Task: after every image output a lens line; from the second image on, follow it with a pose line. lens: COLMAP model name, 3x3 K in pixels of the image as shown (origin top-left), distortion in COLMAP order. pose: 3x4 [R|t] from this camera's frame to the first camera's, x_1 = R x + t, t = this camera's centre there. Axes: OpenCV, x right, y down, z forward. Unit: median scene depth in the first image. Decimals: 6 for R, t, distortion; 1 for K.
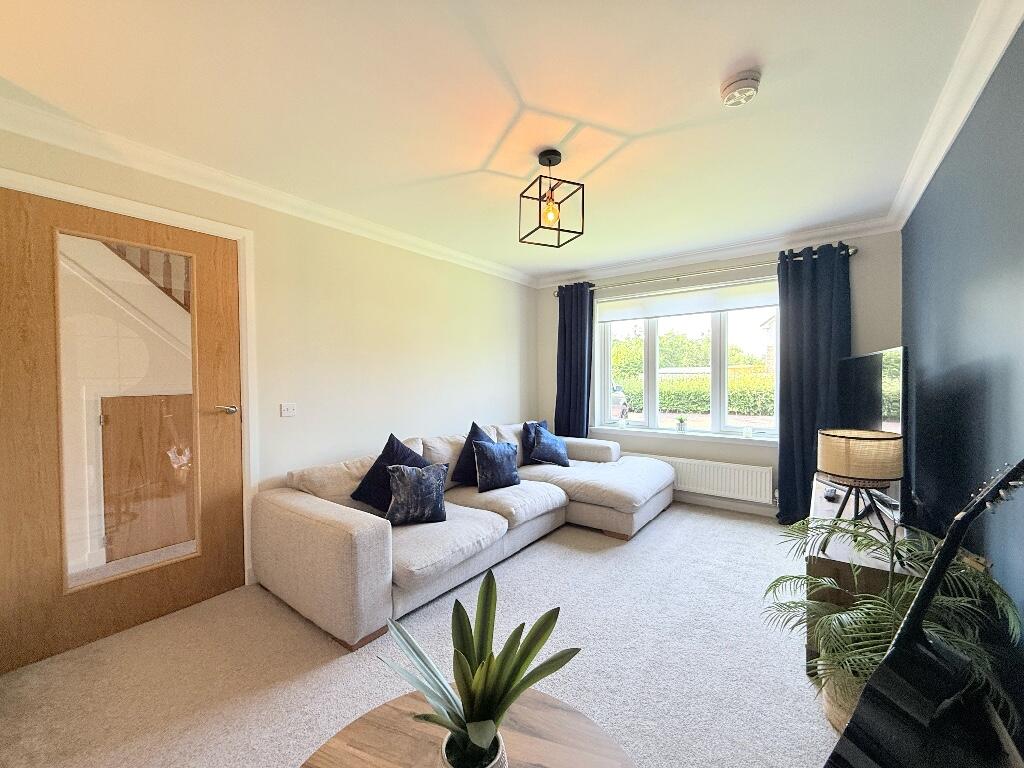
lens RADIAL K [[414.1, 0, 513.8], [0, 414.1, 386.1], [0, 0, 1]] dist [-0.002178, -0.000189]
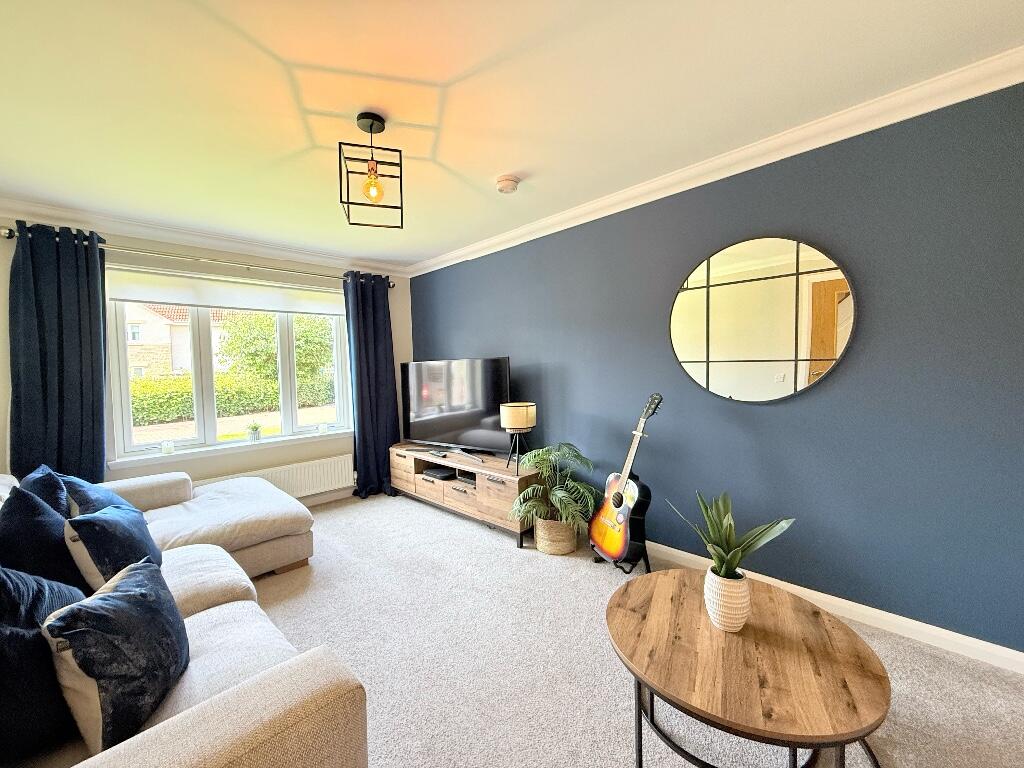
lens RADIAL K [[412.8, 0, 510.0], [0, 412.8, 387.3], [0, 0, 1]] dist [-0.001498, -0.000464]
pose [[0.147876, -0.042196, 0.988105, -0.535335], [0.046719, 0.998272, 0.035638, -0.015217], [-0.987902, 0.040894, 0.149591, 0.440738]]
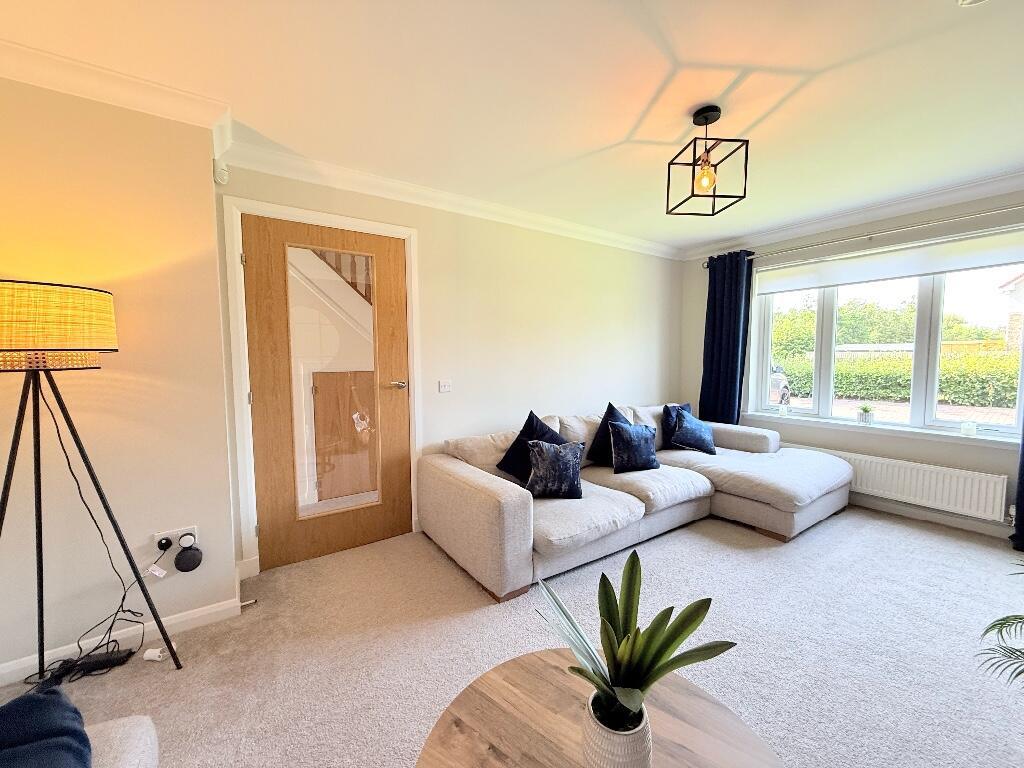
lens RADIAL K [[412.8, 0, 510.0], [0, 412.8, 387.3], [0, 0, 1]] dist [-0.001498, -0.000464]
pose [[0.946624, 0.025006, -0.321369, -0.010980], [-0.007500, 0.998425, 0.055599, -0.004290], [0.322253, -0.050221, 0.945321, -0.014596]]
